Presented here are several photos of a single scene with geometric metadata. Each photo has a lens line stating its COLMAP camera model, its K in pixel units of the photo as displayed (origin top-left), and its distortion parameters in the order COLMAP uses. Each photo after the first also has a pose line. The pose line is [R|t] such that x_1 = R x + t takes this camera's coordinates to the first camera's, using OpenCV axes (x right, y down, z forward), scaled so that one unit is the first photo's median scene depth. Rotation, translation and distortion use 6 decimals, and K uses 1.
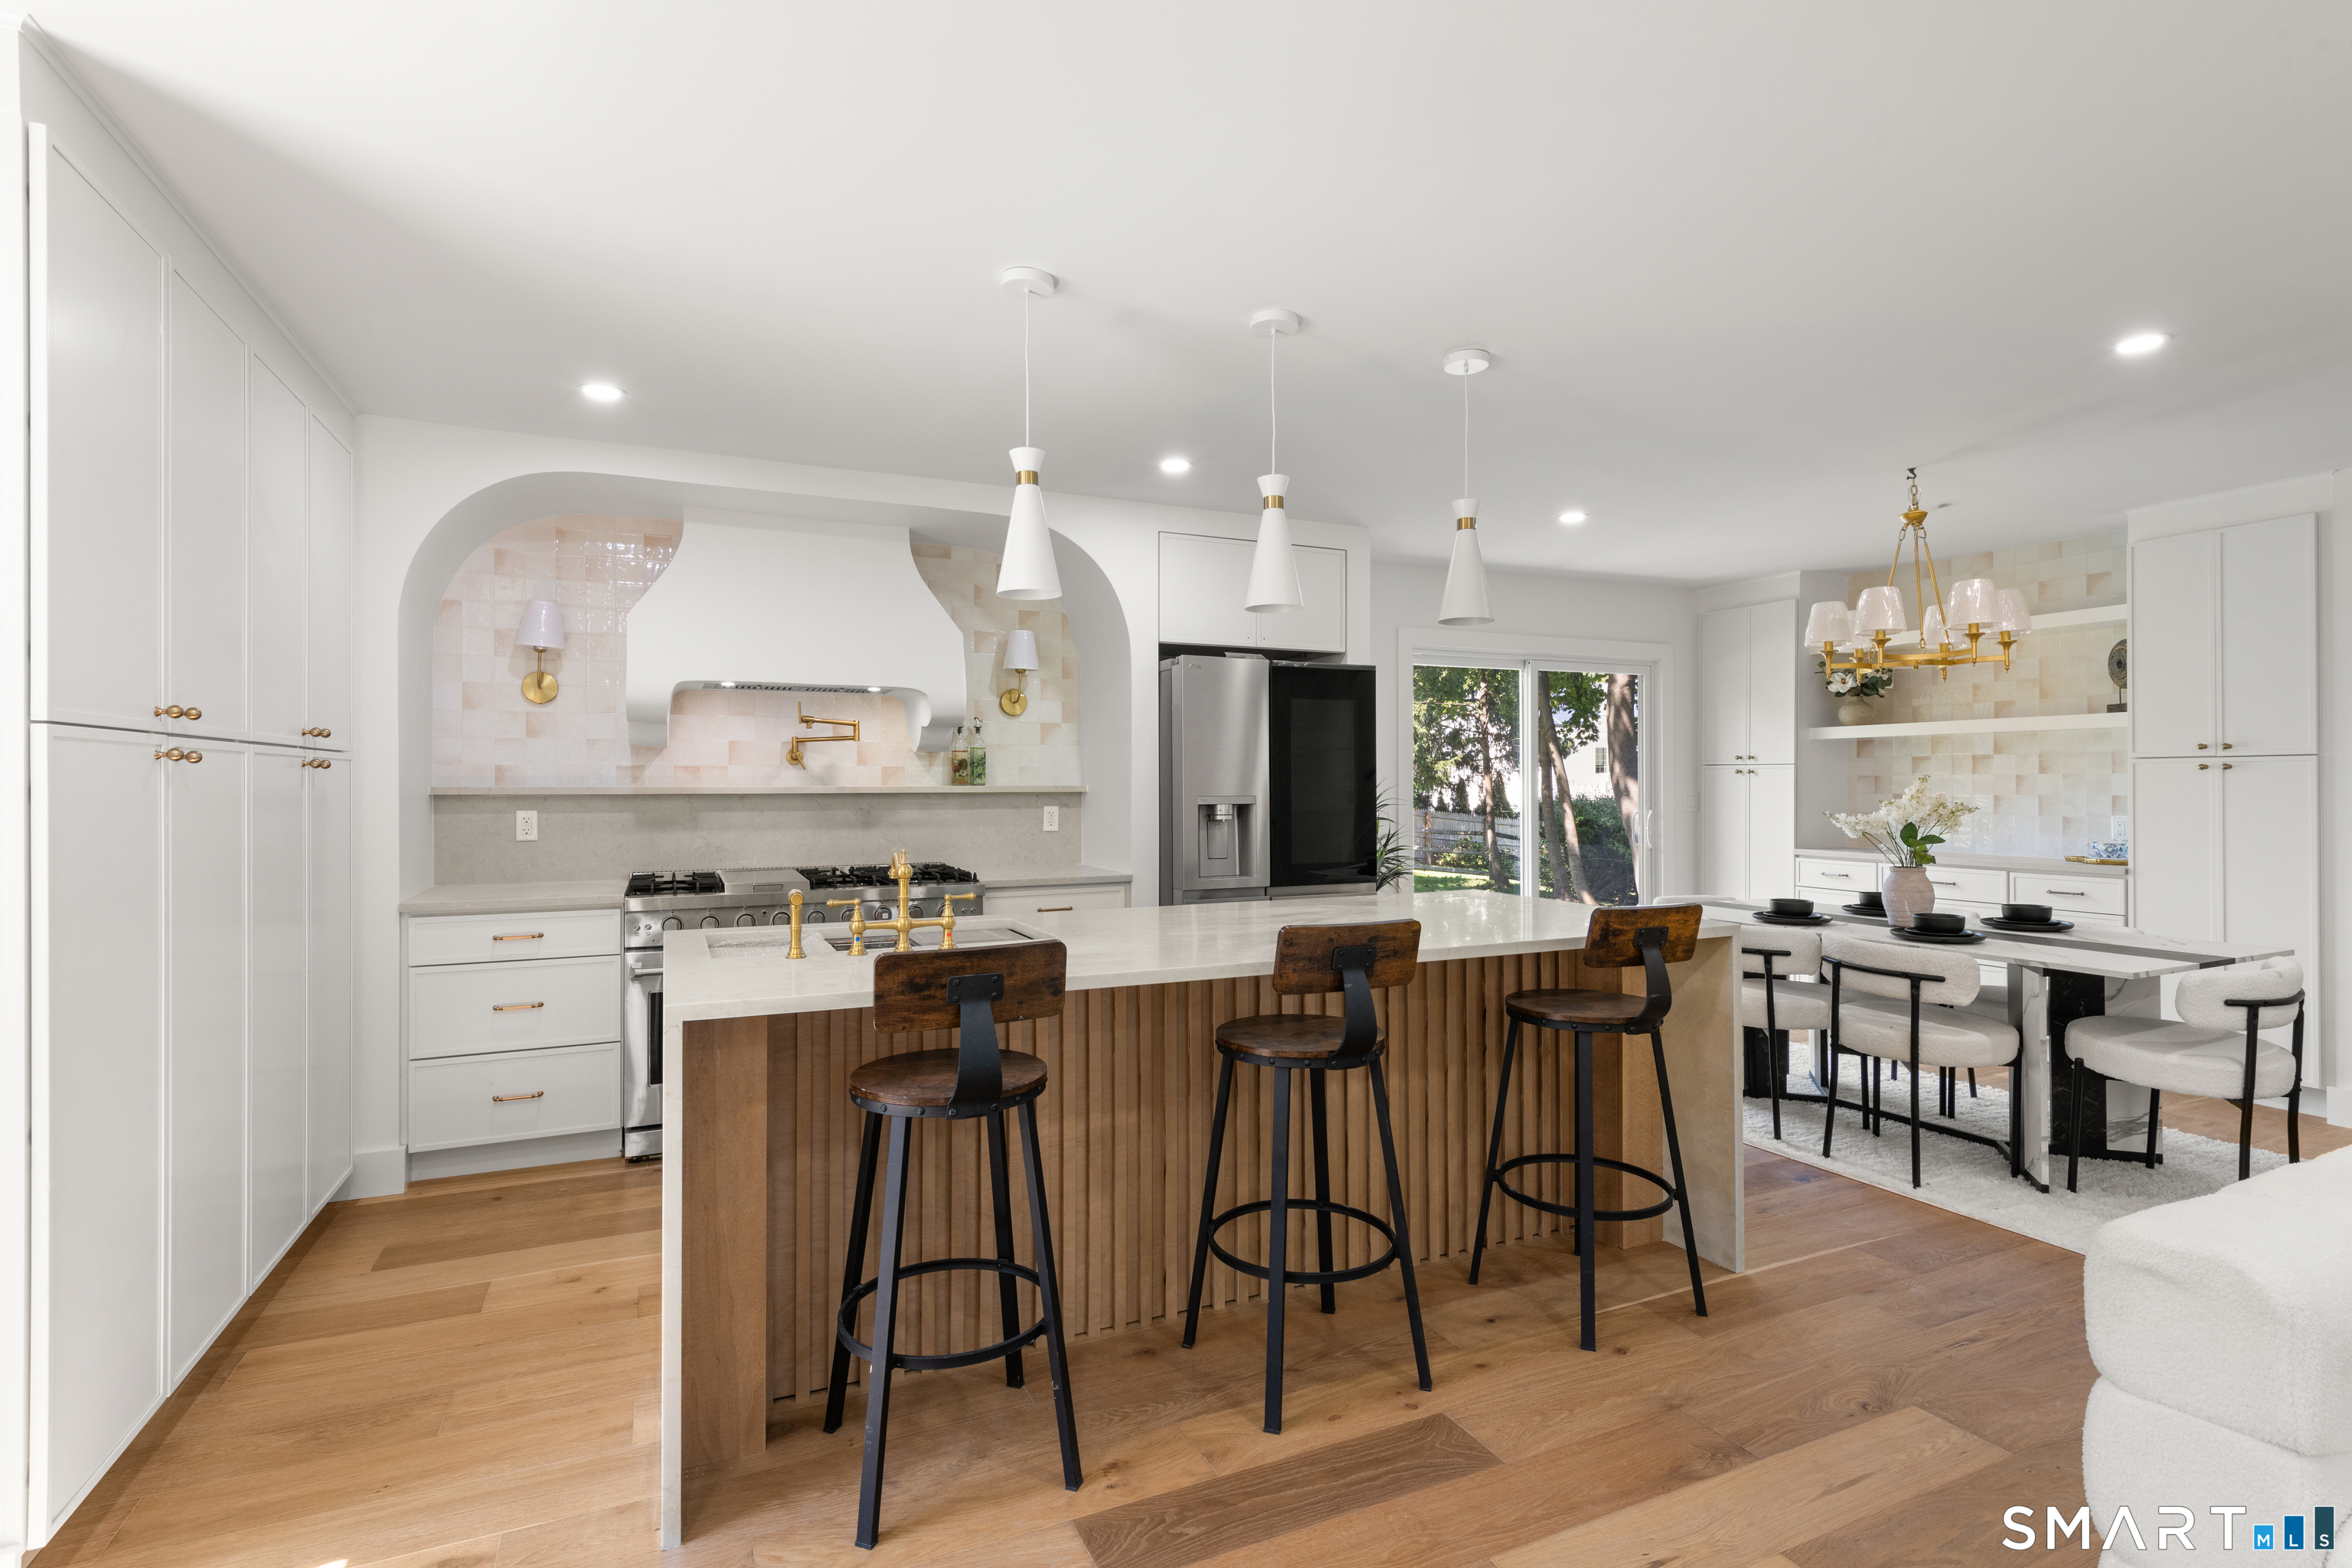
lens RADIAL K [[1109.4, 0, 1175.9], [0, 1109.4, 781.6], [0, 0, 1]] dist [0.019104, -0.005019]
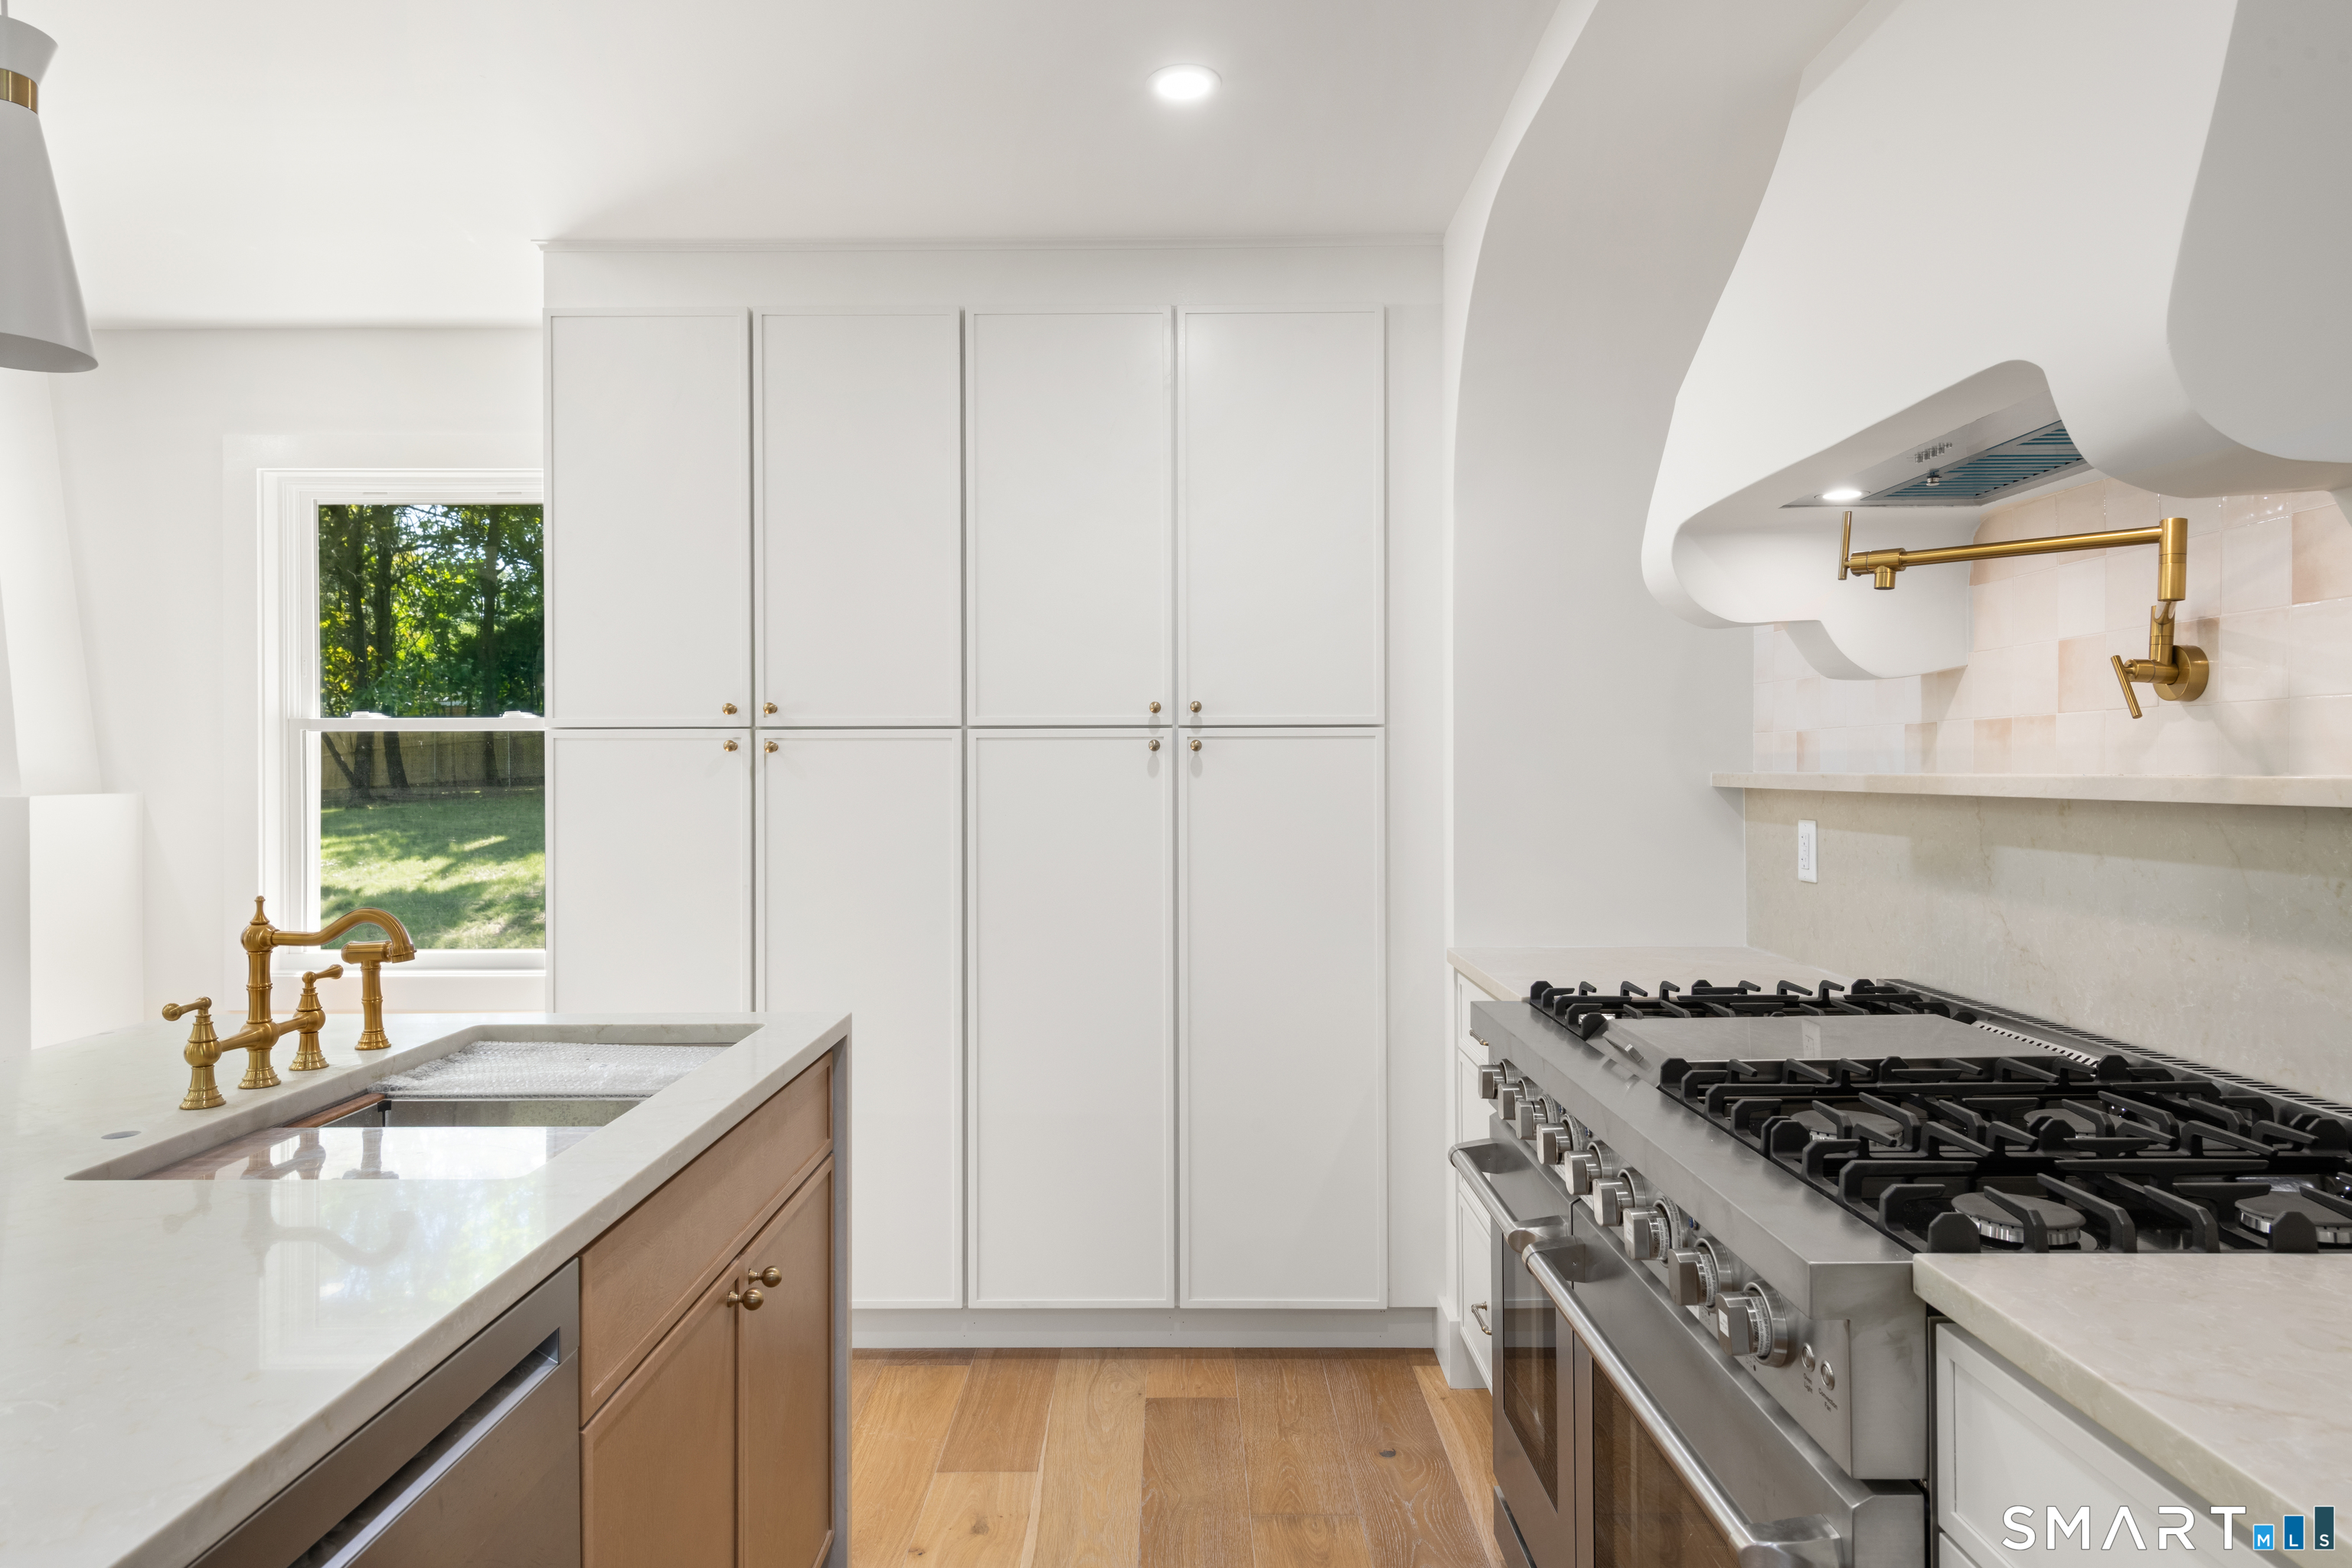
lens RADIAL K [[1414.8, 0, 1154.9], [0, 1414.8, 769.0], [0, 0, 1]] dist [0.029473, -0.014008]
pose [[-0.438432, 0.000991, -0.898764, 0.116952], [0.005341, 0.999985, -0.001503, 0.001989], [0.898749, -0.005460, -0.438430, 1.023450]]
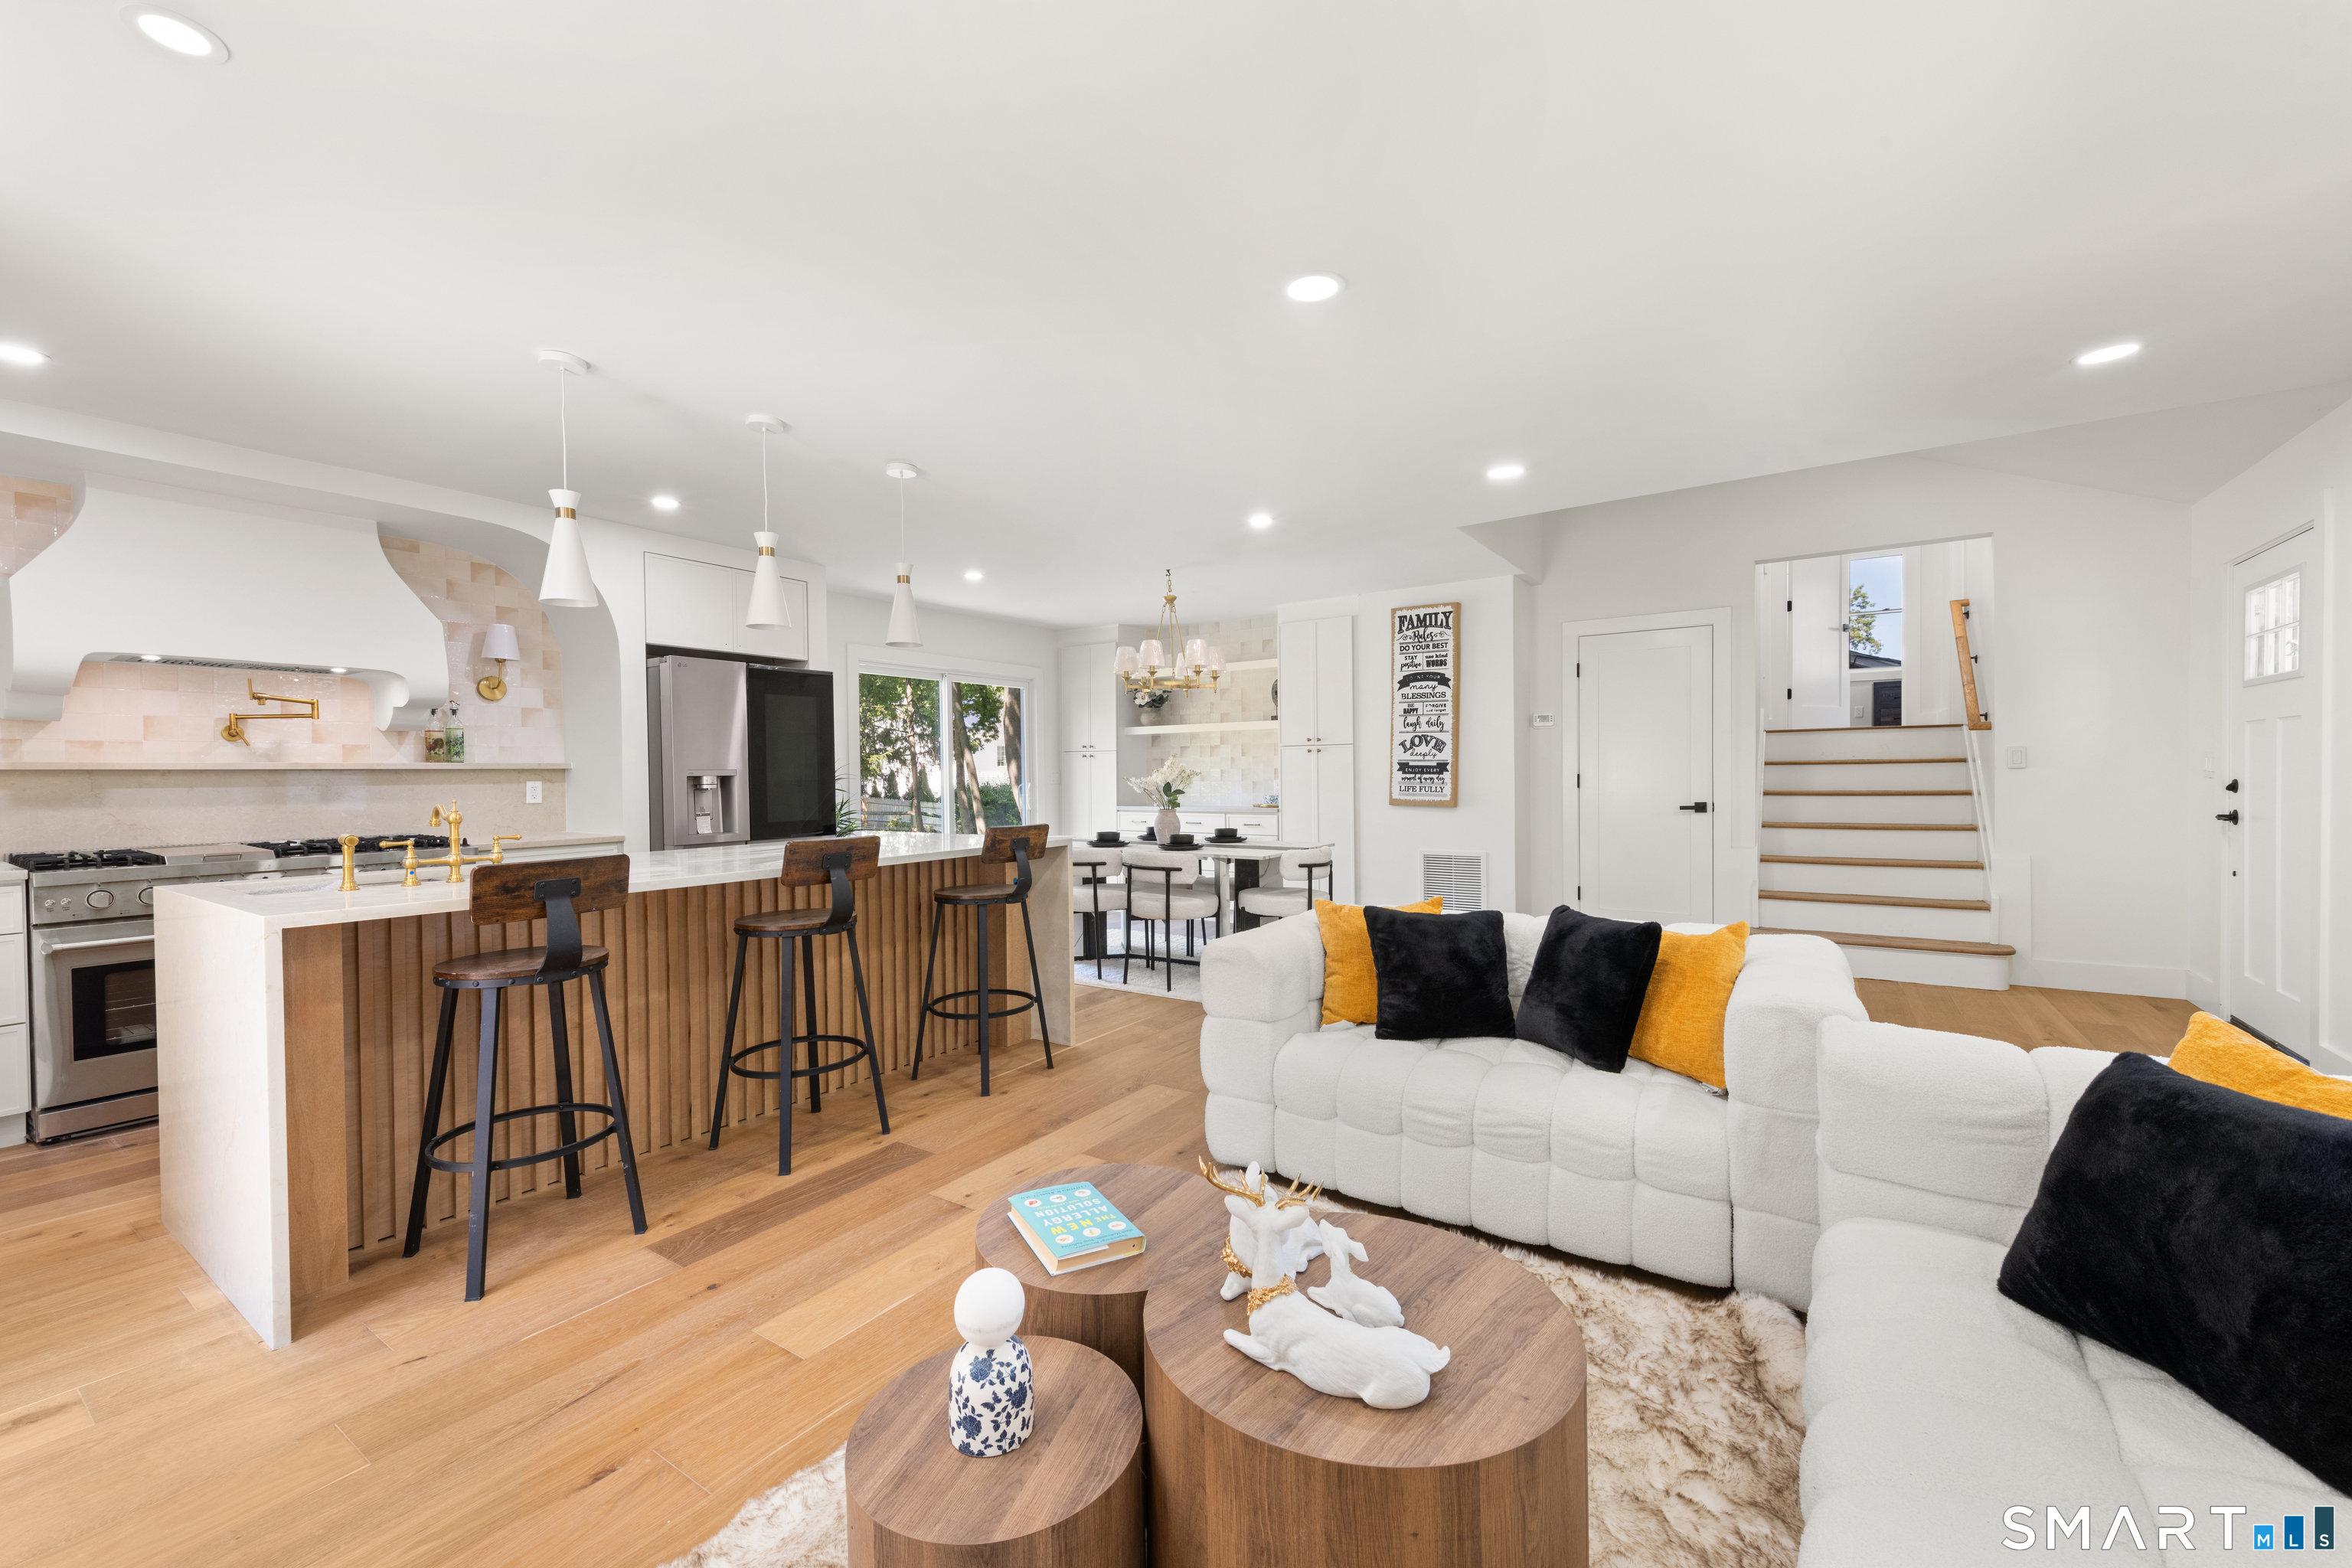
lens RADIAL K [[926.2, 0, 1178.1], [0, 926.2, 786.9], [0, 0, 1]] dist [0.000210, -0.000859]
pose [[0.851101, -0.015235, 0.524780, -0.059646], [0.008258, 0.999844, 0.015635, 0.022290], [-0.524936, -0.008973, 0.851094, -0.185352]]
